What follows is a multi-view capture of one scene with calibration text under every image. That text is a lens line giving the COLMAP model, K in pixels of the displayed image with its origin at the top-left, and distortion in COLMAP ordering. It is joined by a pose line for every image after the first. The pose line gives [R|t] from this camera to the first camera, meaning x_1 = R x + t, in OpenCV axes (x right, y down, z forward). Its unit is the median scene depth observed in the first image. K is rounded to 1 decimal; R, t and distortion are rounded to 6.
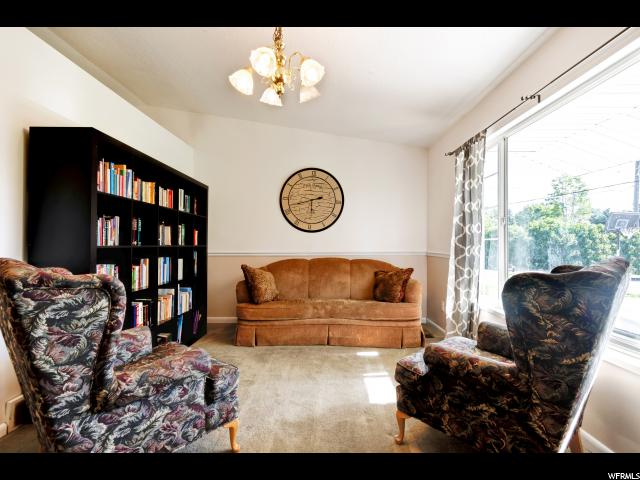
lens RADIAL K [[294.9, 0, 322.2], [0, 294.9, 243.5], [0, 0, 1]] dist [0.003402, 0.000391]
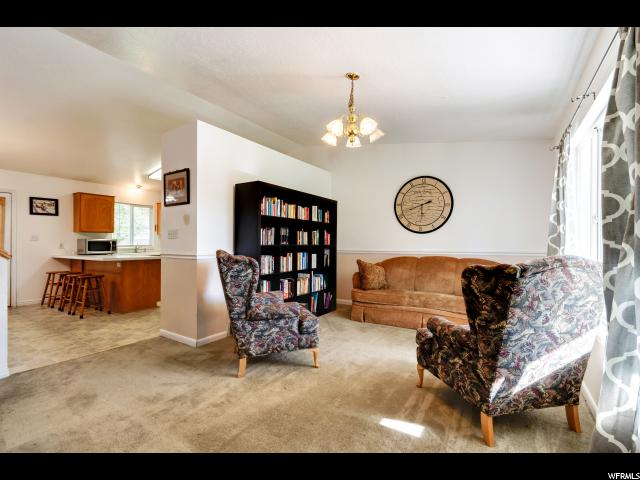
lens RADIAL K [[294.9, 0, 322.2], [0, 294.9, 243.5], [0, 0, 1]] dist [0.003402, 0.000391]
pose [[0.847141, -0.000688, -0.531368, 0.359659], [0.000942, 1.000000, 0.000207, -0.000055], [0.531368, -0.000676, 0.847141, -0.232835]]
